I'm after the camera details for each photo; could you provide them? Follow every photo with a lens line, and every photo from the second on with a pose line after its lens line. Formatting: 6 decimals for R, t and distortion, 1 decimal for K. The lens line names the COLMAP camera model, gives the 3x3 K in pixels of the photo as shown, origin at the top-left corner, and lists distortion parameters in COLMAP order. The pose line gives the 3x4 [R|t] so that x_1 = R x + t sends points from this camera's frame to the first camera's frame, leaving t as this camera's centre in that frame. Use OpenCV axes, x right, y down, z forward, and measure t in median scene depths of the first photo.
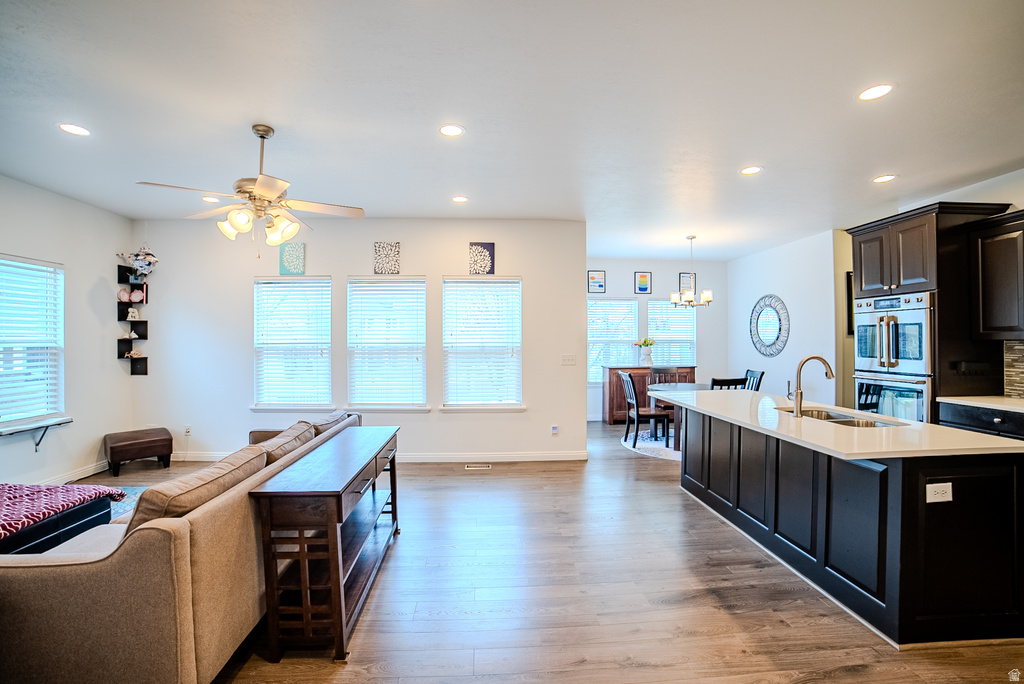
lens RADIAL K [[449.8, 0, 508.5], [0, 449.8, 341.0], [0, 0, 1]] dist [-0.104131, 0.042881]
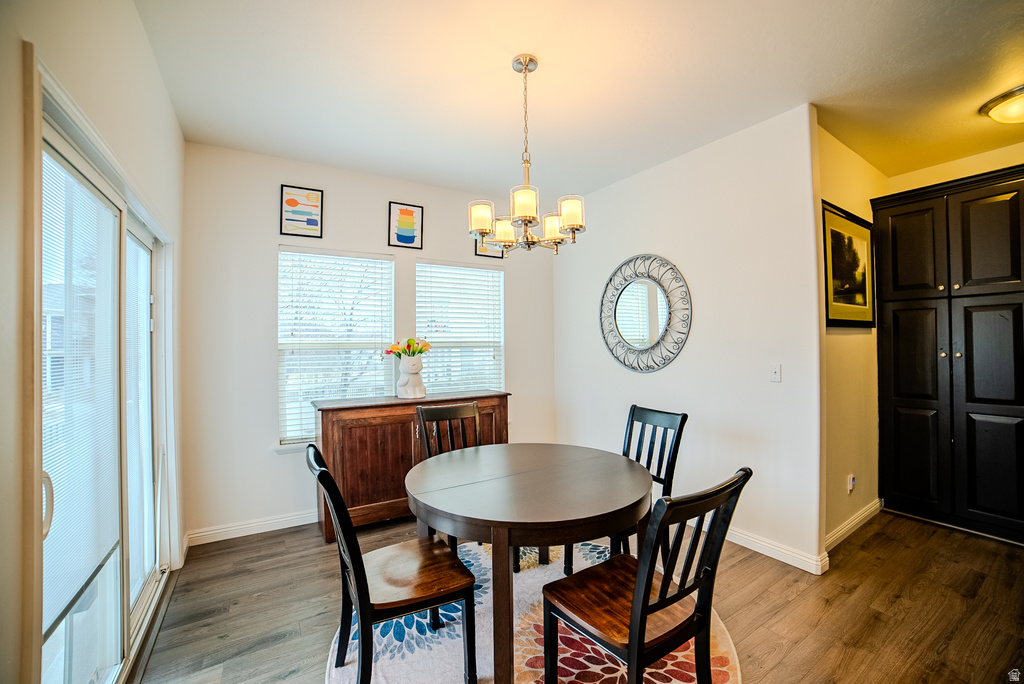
lens RADIAL K [[414.4, 0, 508.2], [0, 414.4, 340.3], [0, 0, 1]] dist [-0.128724, 0.049590]
pose [[0.881091, -0.003348, 0.472935, 0.240082], [0.009012, 0.999912, -0.009711, 0.001373], [-0.472861, 0.012818, 0.881044, 0.701669]]
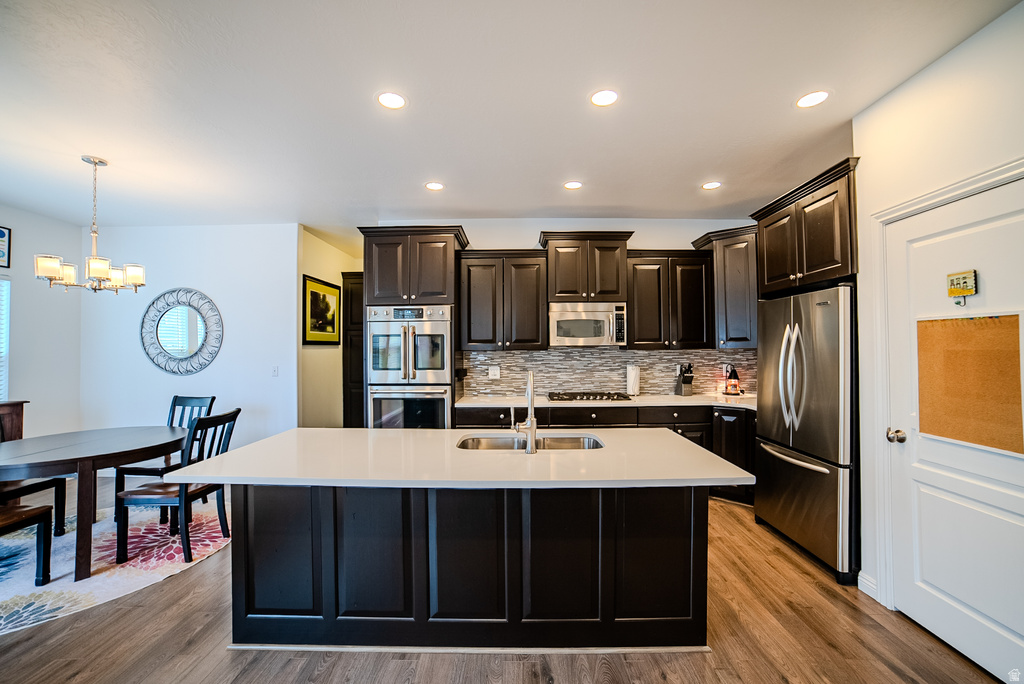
lens RADIAL K [[429.3, 0, 512.0], [0, 429.3, 342.0], [0, 0, 1]] dist [-0.072192, 0.039087]
pose [[0.084595, 0.017229, 0.996266, -0.042433], [0.005916, 0.999824, -0.017793, -0.002503], [-0.996398, 0.007400, 0.084478, 0.442180]]
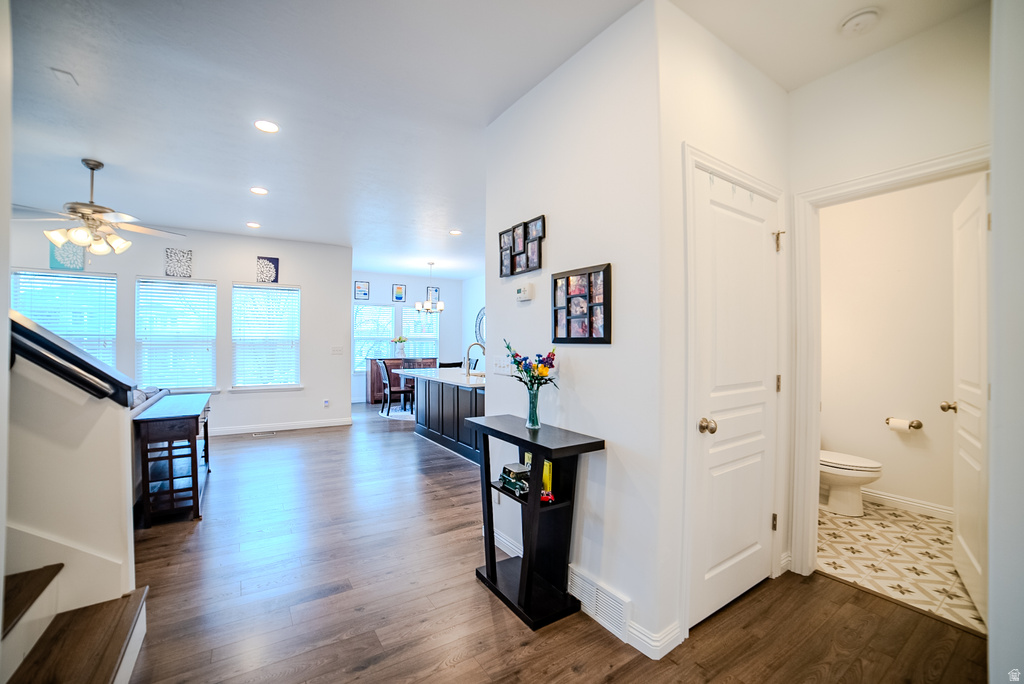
lens RADIAL K [[449.8, 0, 508.5], [0, 449.8, 341.0], [0, 0, 1]] dist [-0.104131, 0.042881]
pose [[0.879274, 0.008858, 0.476234, -0.041184], [-0.005904, 0.999953, -0.007700, 0.019614], [-0.476280, 0.003959, 0.879285, -0.359820]]
